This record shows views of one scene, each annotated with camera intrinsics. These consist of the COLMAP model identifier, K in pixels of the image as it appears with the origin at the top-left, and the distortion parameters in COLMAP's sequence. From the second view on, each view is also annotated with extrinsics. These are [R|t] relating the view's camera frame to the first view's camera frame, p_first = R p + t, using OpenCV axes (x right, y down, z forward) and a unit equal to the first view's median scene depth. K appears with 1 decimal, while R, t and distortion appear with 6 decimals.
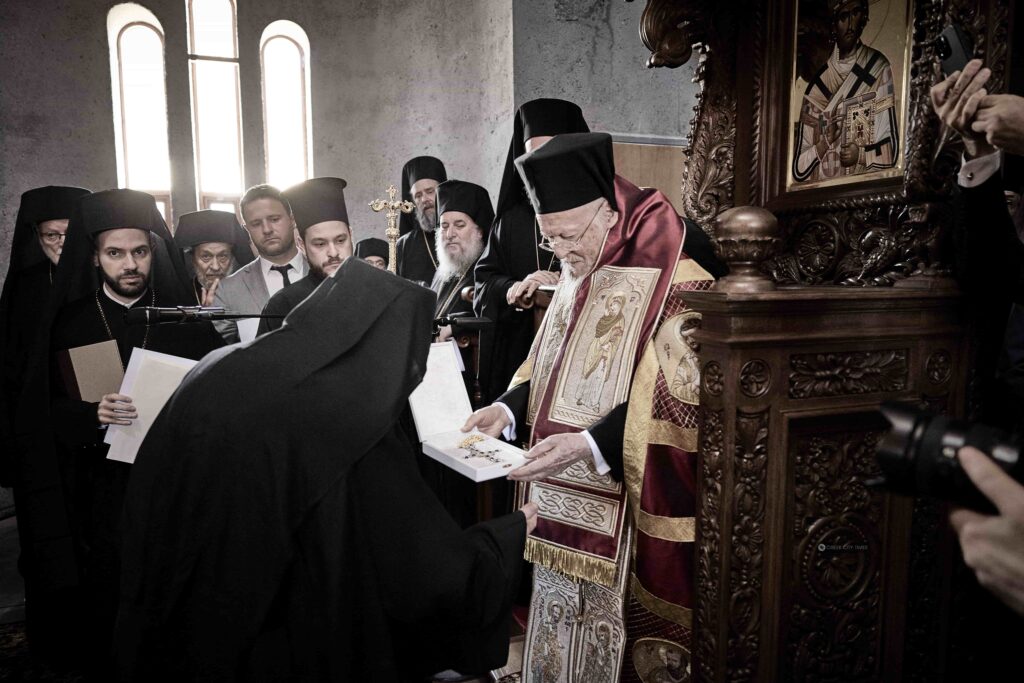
lens RADIAL K [[682.8, 0, 486.2], [0, 682.8, 340.4], [0, 0, 1]] dist [-0.006143, 0.008388]
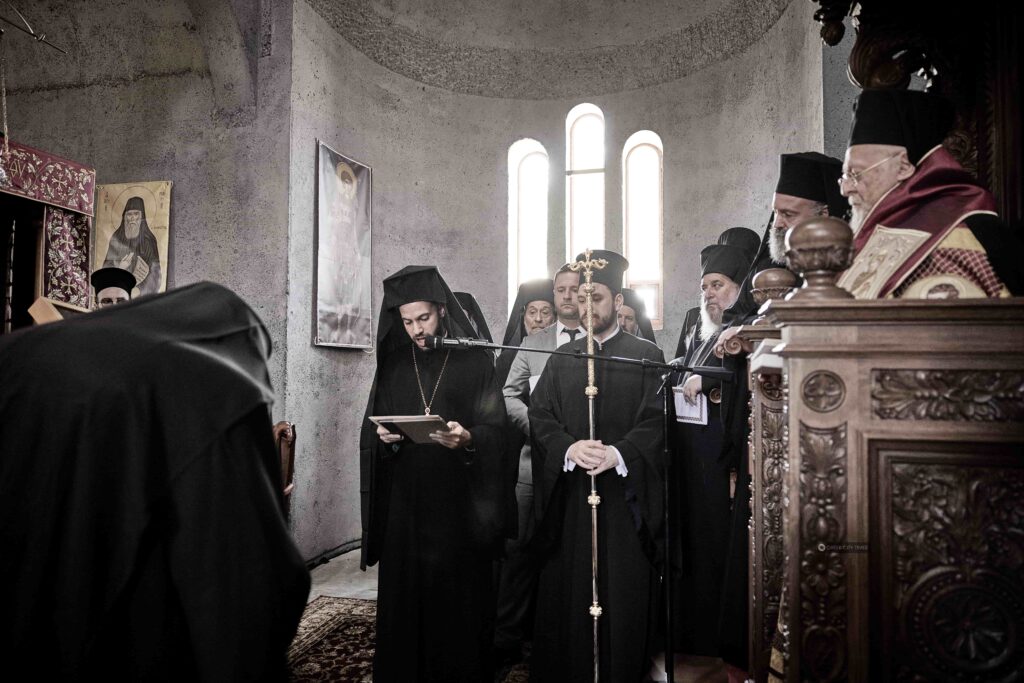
lens RADIAL K [[682.8, 0, 530.1], [0, 682.8, 346.8], [0, 0, 1]] dist [-0.006143, 0.008388]
pose [[0.842207, -0.008422, -0.539089, 0.416380], [-0.065726, 0.990817, -0.118161, 0.098271], [0.535134, 0.134948, 0.833919, -0.014220]]
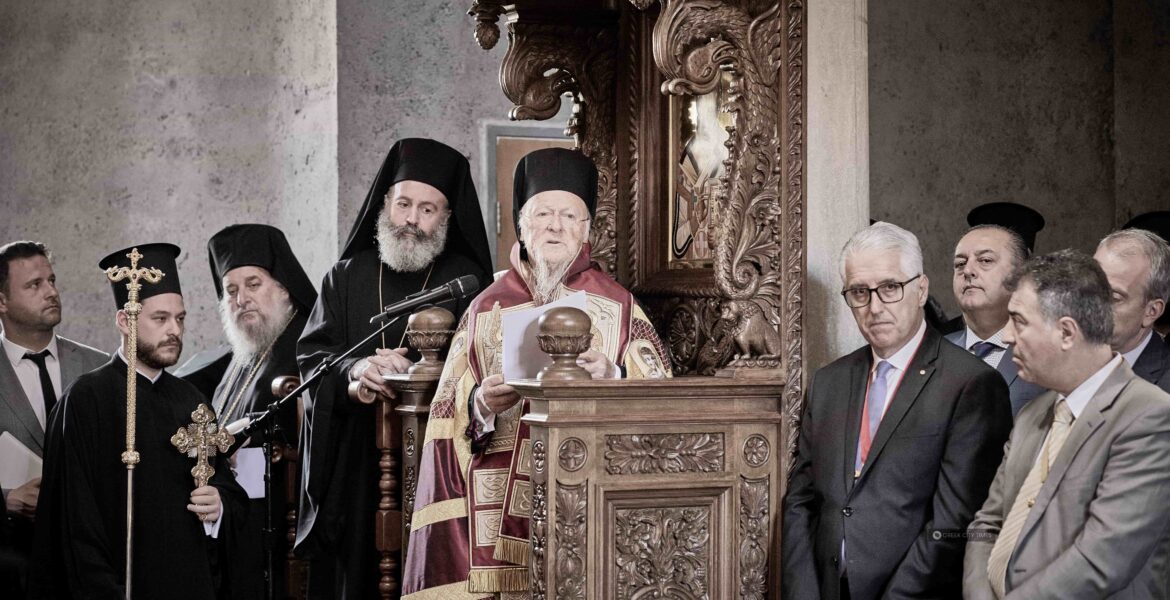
lens RADIAL K [[2436.9, 0, 722.3], [0, 2436.9, 255.4], [0, 0, 1]] dist [-0.023194, 0.000000]
pose [[0.975031, 0.013090, 0.221681, -0.205183], [0.015968, 0.991544, -0.128783, 0.189425], [-0.221493, 0.129107, 0.966578, -2.281405]]
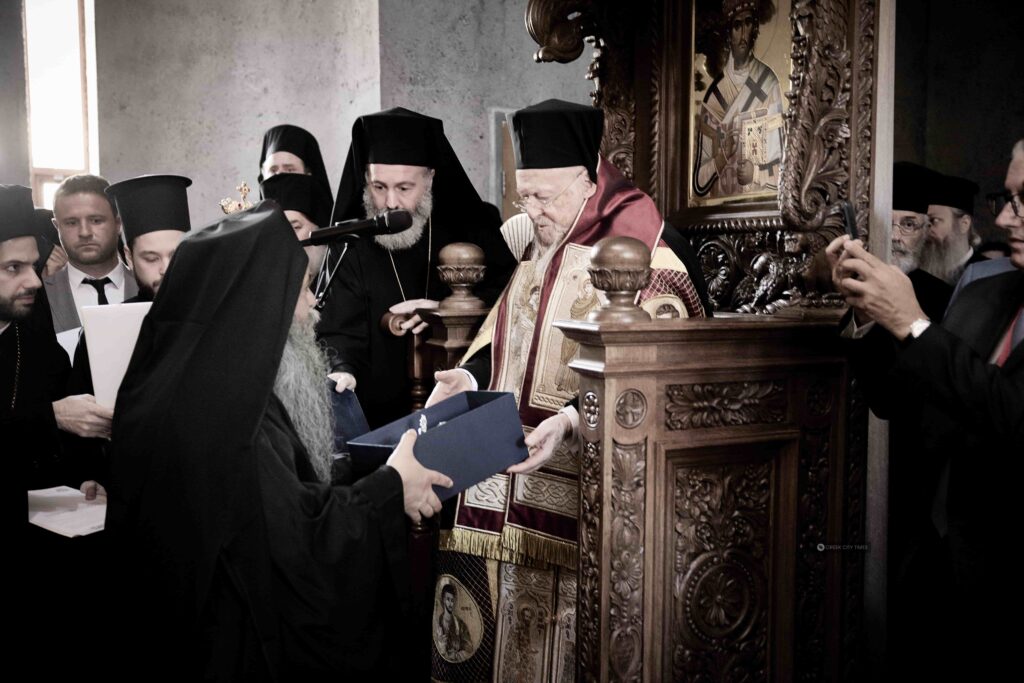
lens RADIAL K [[1029.6, 0, 486.1], [0, 1029.6, 333.6], [0, 0, 1]] dist [0.018709, 0.000000]
pose [[0.988917, 0.001604, 0.148461, -0.027173], [0.004417, 0.999181, -0.040213, 0.003712], [-0.148404, 0.040423, 0.988100, -0.334897]]
